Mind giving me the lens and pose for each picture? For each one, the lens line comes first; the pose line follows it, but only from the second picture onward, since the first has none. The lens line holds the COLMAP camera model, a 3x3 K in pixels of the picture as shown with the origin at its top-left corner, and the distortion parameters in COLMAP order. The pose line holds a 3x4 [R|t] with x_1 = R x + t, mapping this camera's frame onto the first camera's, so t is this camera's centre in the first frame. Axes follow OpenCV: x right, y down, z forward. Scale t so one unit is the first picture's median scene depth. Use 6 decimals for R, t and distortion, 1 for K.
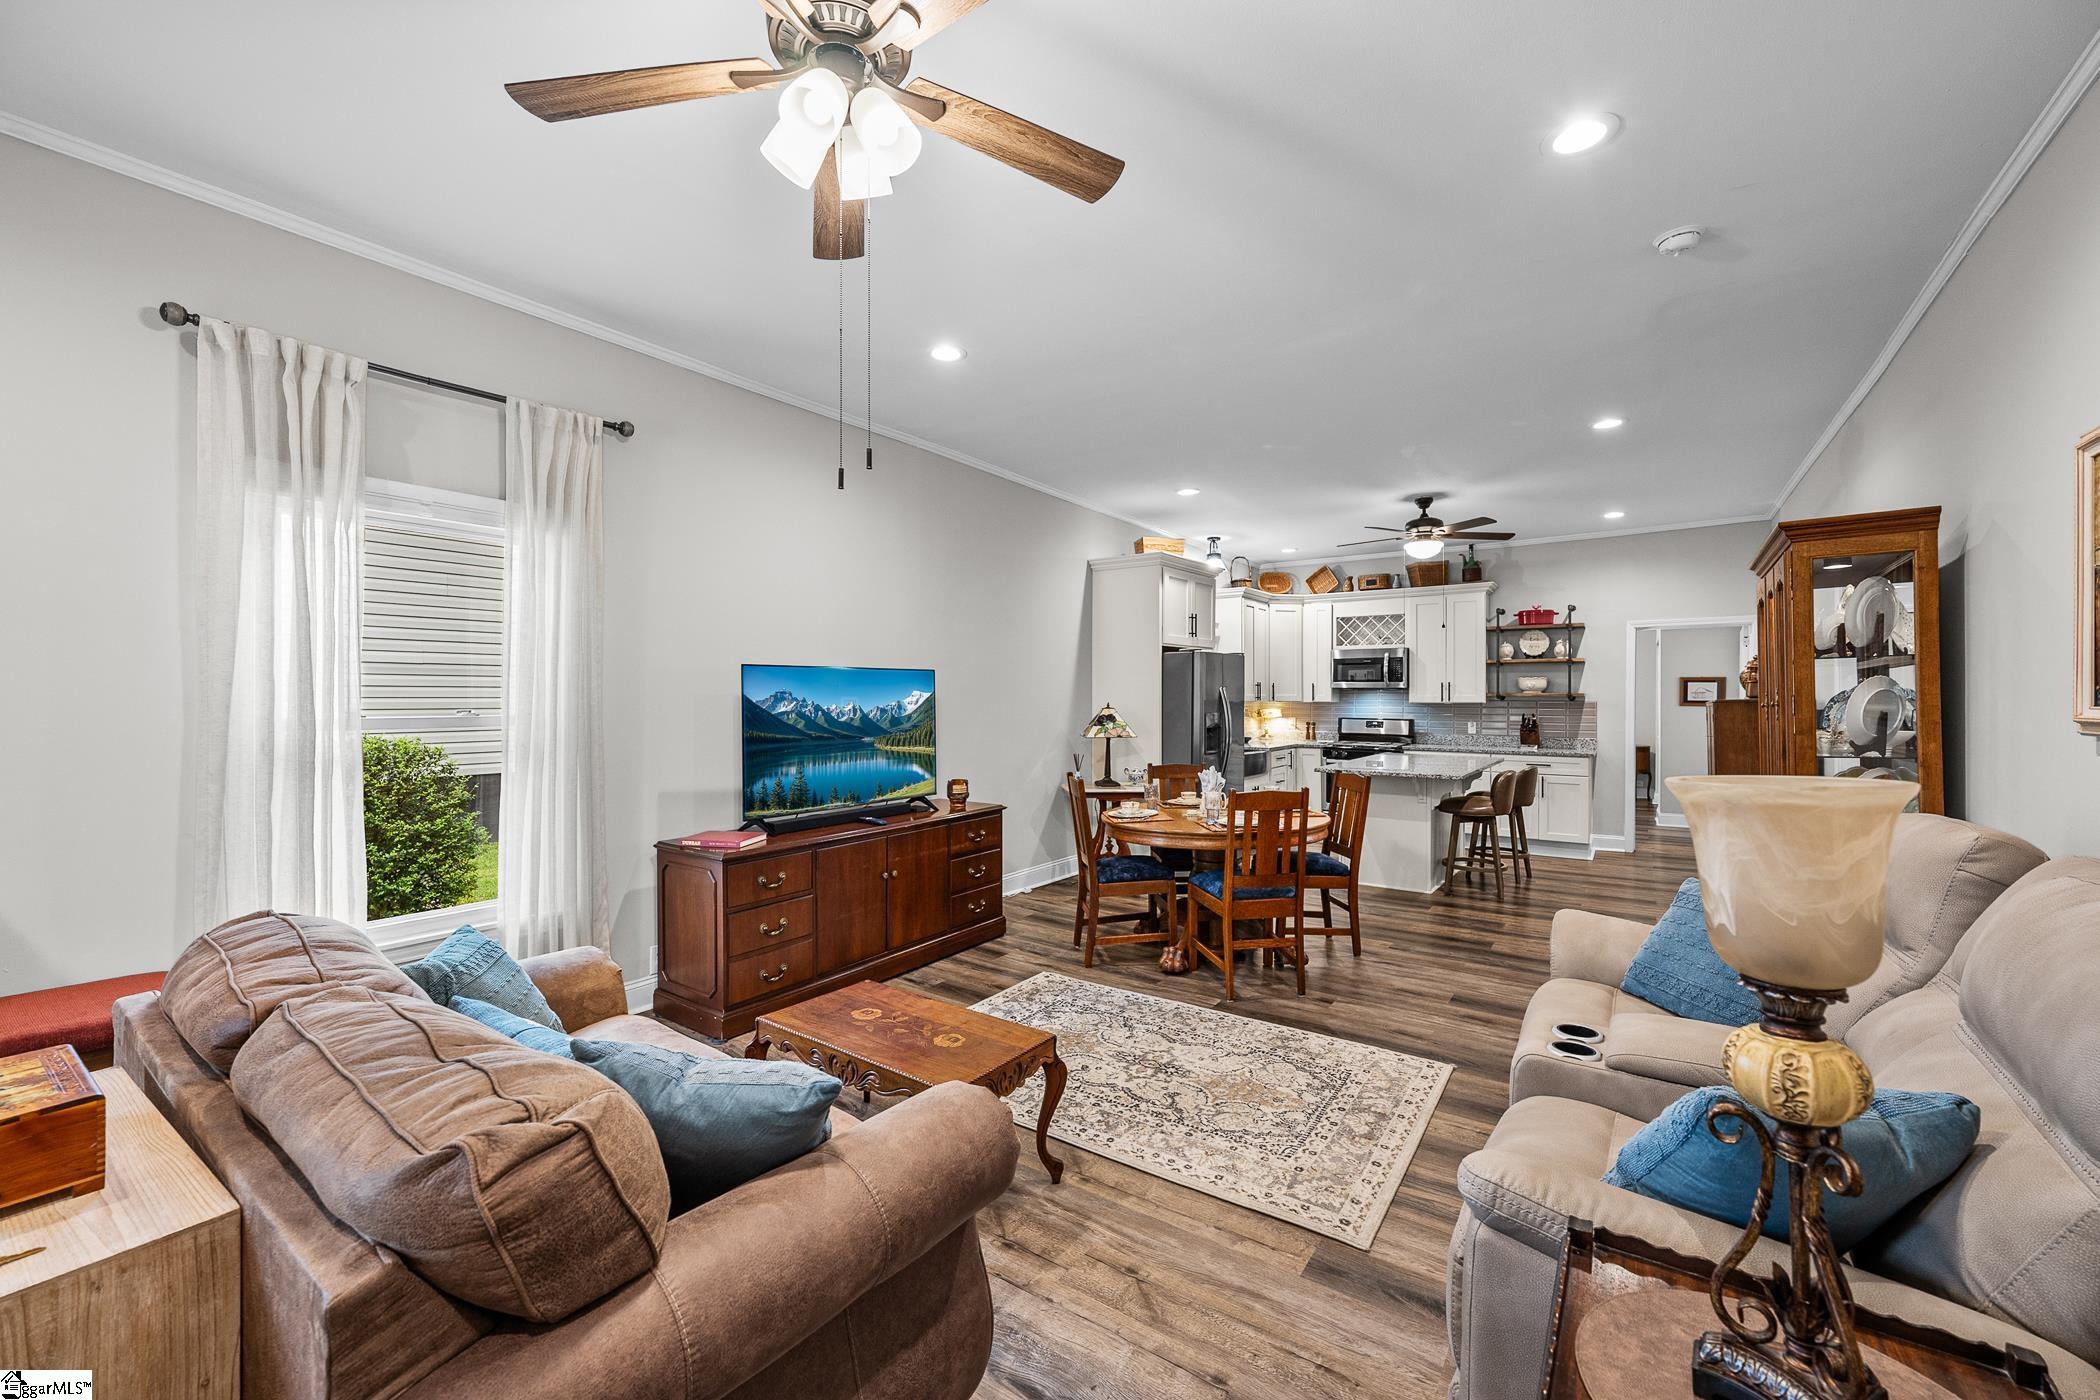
lens RADIAL K [[870.8, 0, 1021.5], [0, 870.8, 696.8], [0, 0, 1]] dist [-0.000322, 0.000077]
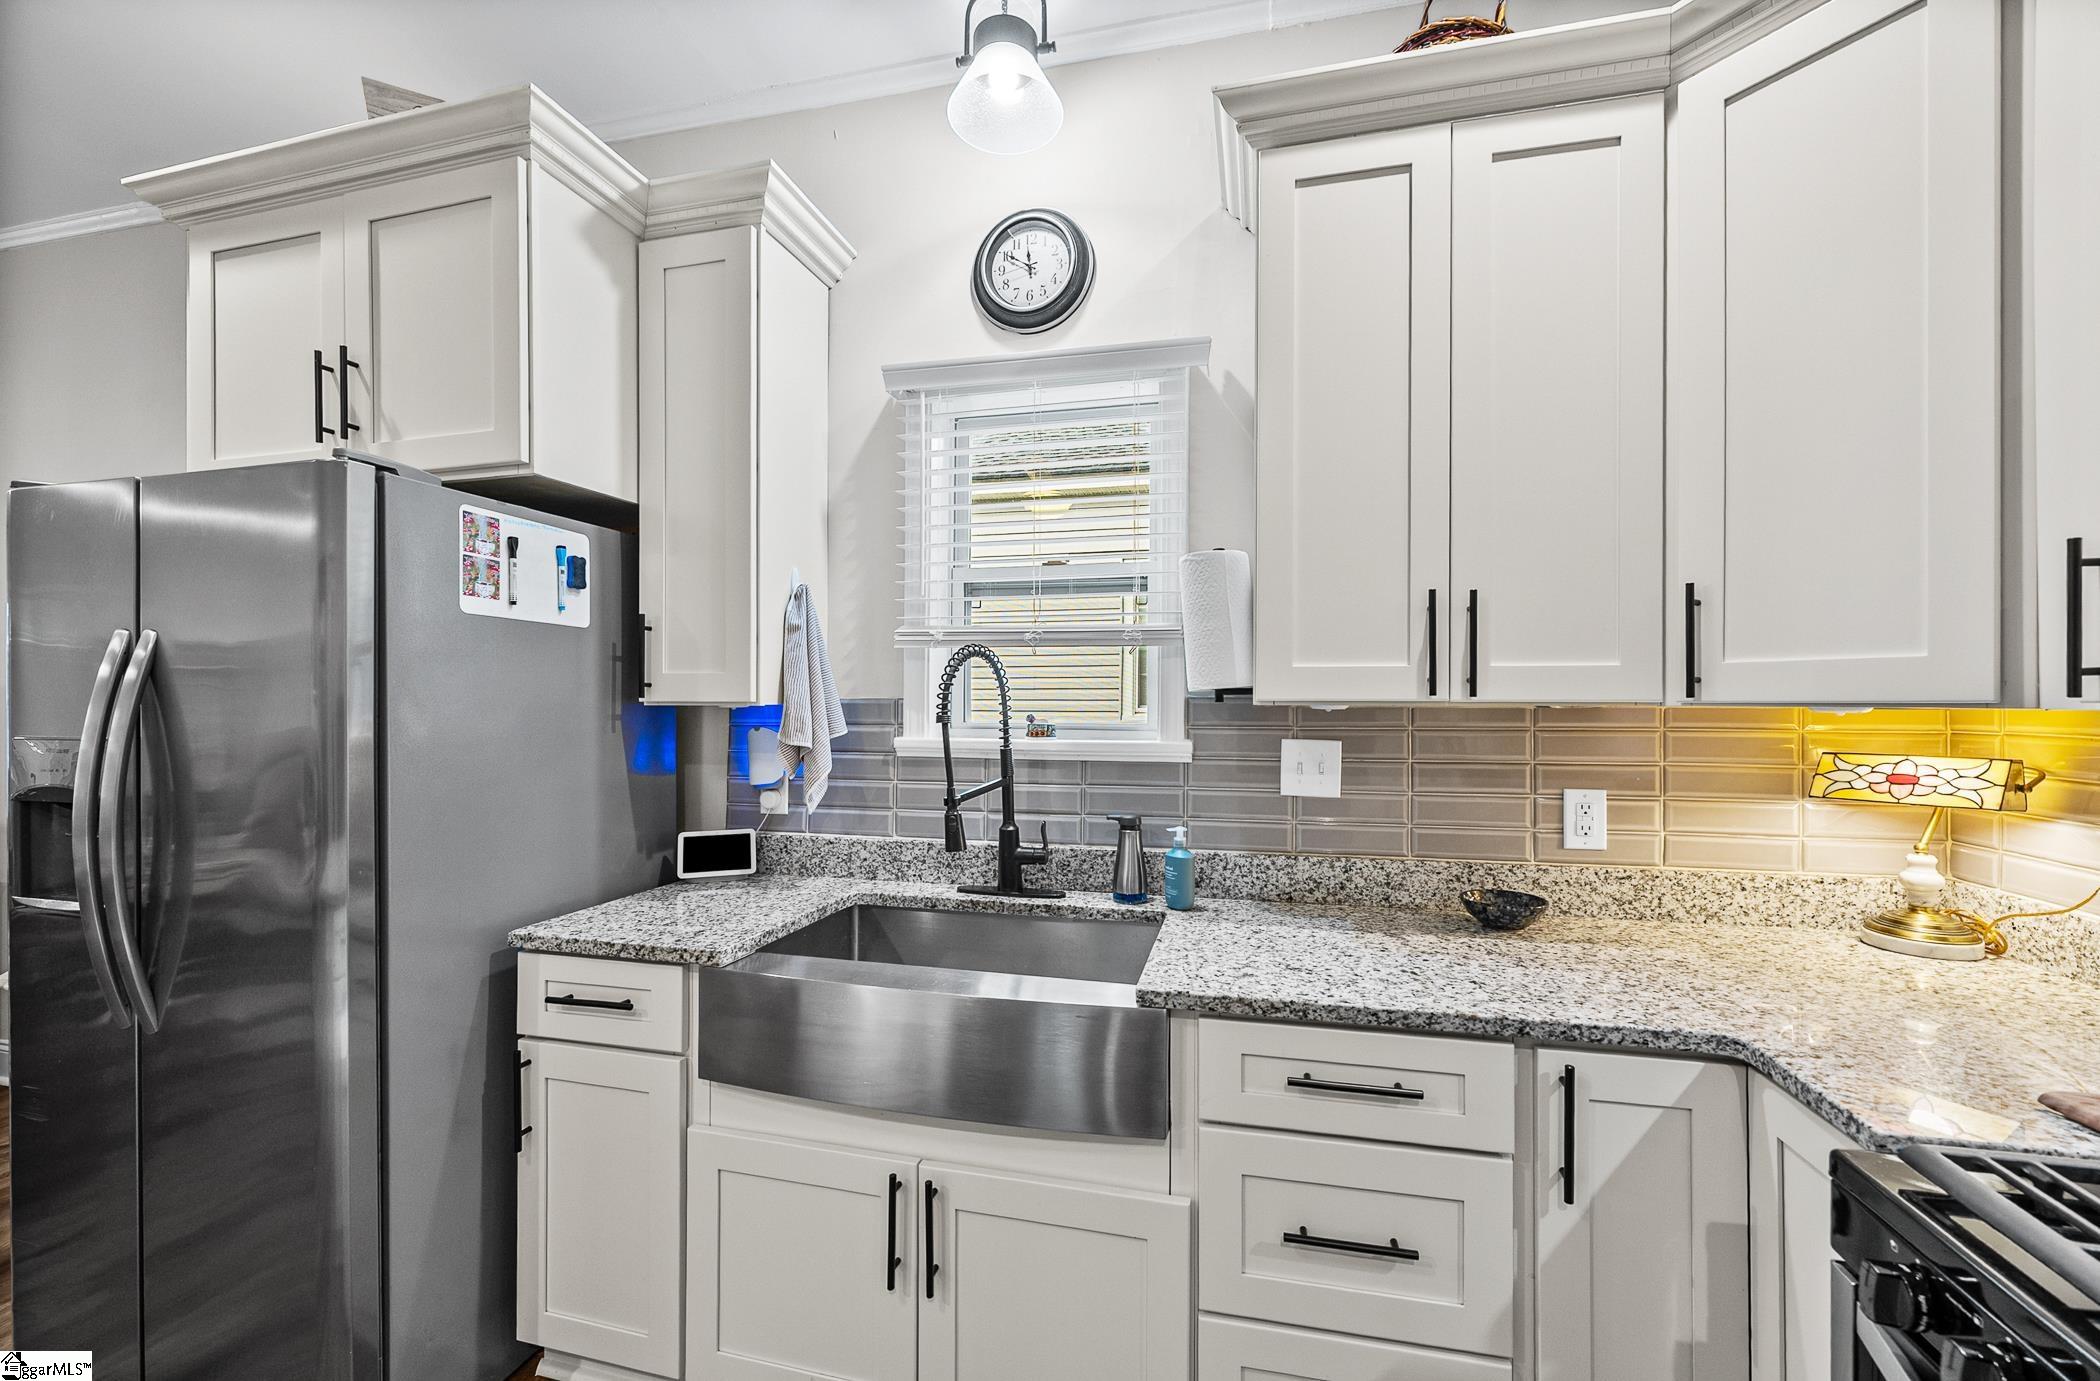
lens RADIAL K [[860.9, 0, 1049.9], [0, 860.9, 698.1], [0, 0, 1]] dist [0.000337, 0.000027]
pose [[0.381482, -0.003877, -0.924368, 0.422243], [-0.002193, 0.999985, -0.005099, 0.006049], [0.924374, 0.003973, 0.381468, 0.917507]]
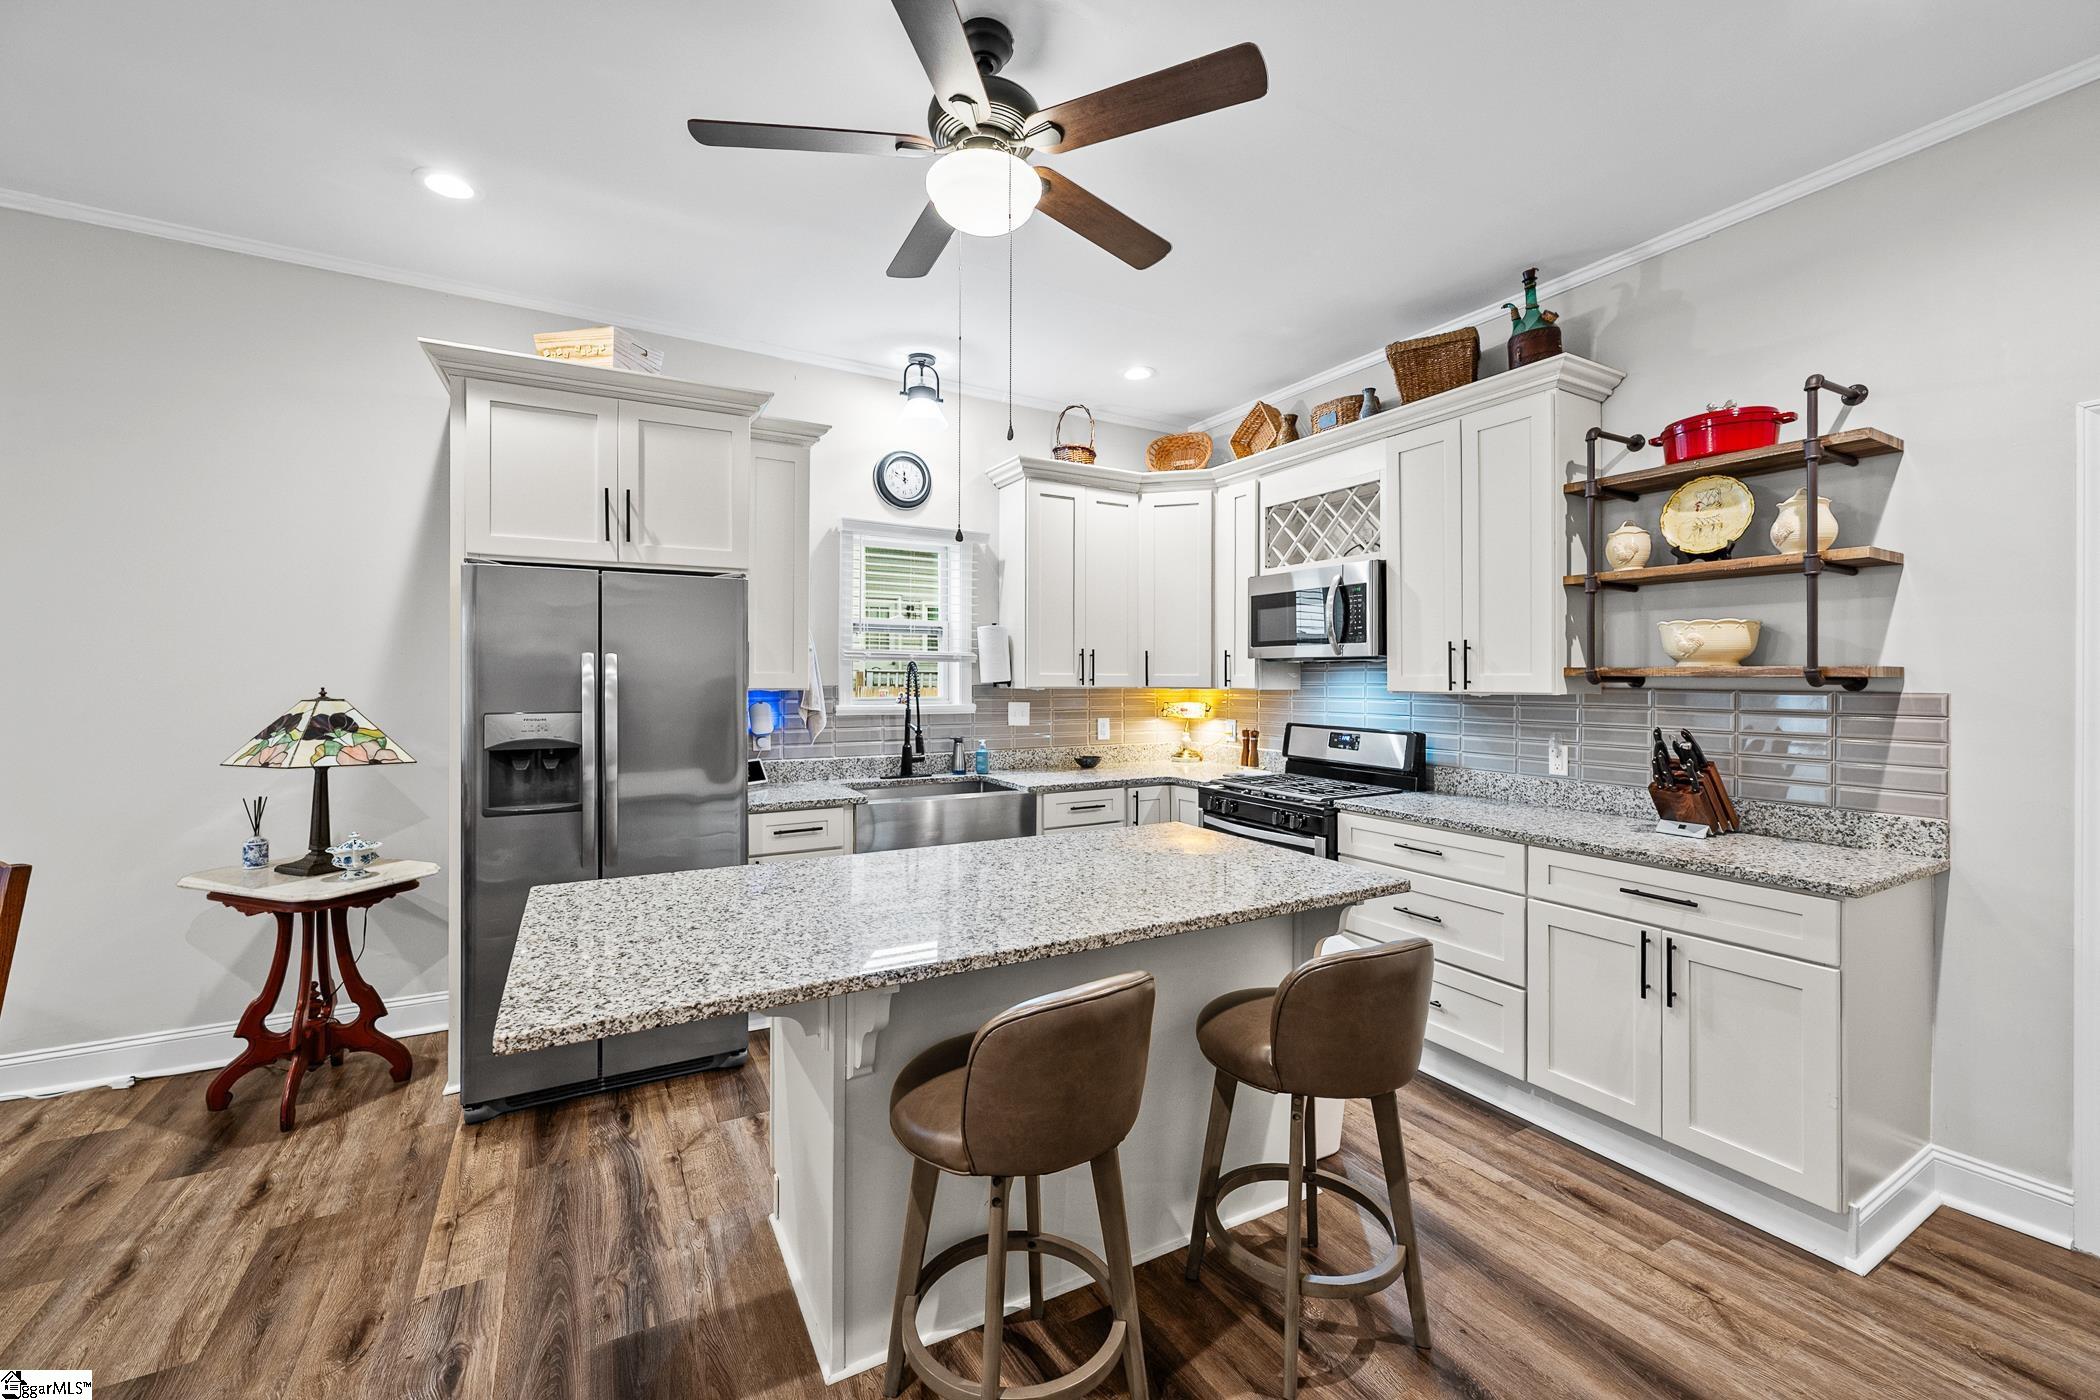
lens RADIAL K [[844.3, 0, 1037.6], [0, 844.3, 678.0], [0, 0, 1]] dist [0.000452, -0.000009]
pose [[0.907682, 0.001377, -0.419656, 0.476666], [-0.002472, 0.999995, -0.002065, 0.001238], [0.419651, 0.002912, 0.907681, 0.583836]]
